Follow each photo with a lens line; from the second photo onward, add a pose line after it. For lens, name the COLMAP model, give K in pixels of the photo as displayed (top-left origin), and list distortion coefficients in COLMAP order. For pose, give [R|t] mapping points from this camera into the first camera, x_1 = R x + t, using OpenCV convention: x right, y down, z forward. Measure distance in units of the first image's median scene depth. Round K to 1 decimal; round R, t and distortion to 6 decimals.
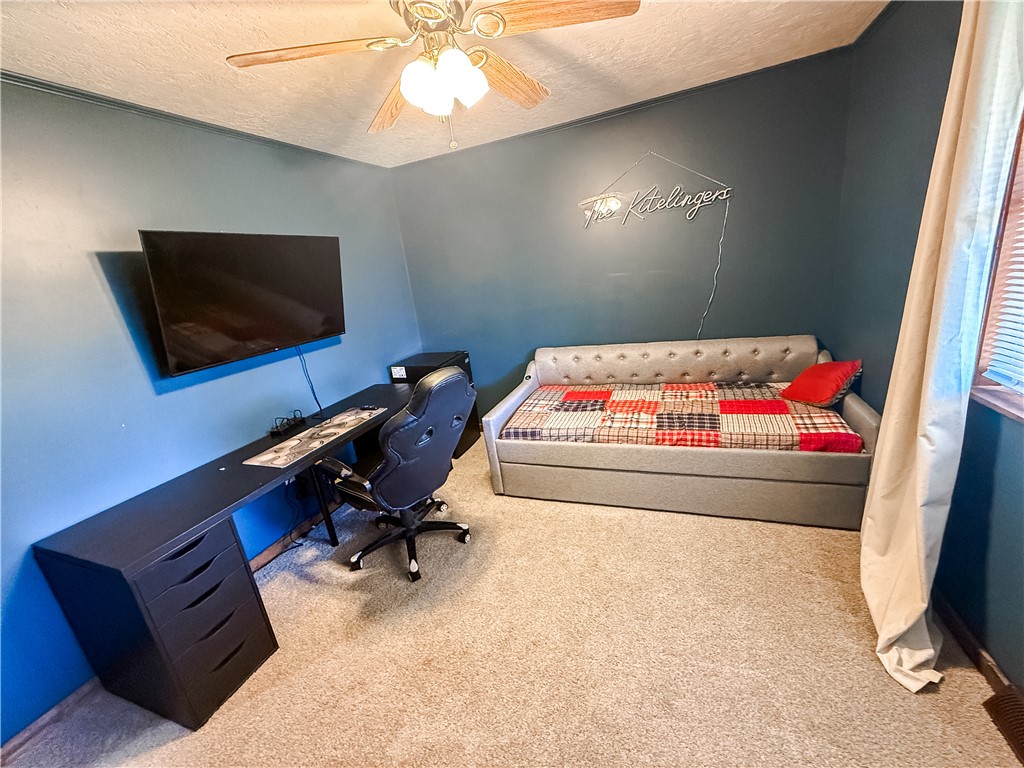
lens RADIAL K [[411.2, 0, 509.4], [0, 411.2, 381.4], [0, 0, 1]] dist [0.002513, -0.000837]
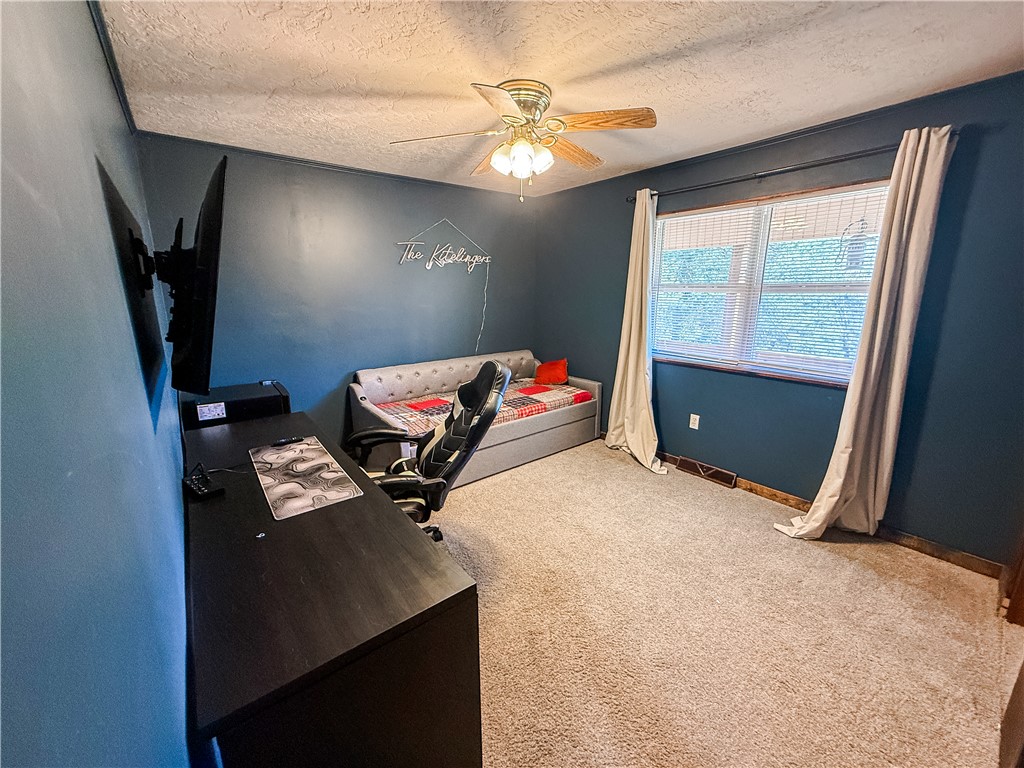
lens RADIAL K [[411.2, 0, 513.2], [0, 411.2, 383.4], [0, 0, 1]] dist [0.002513, -0.000837]
pose [[0.494820, -0.074386, 0.865806, -0.873766], [0.173606, 0.984707, -0.014617, 0.044577], [-0.851477, 0.157542, 0.500167, 0.240694]]
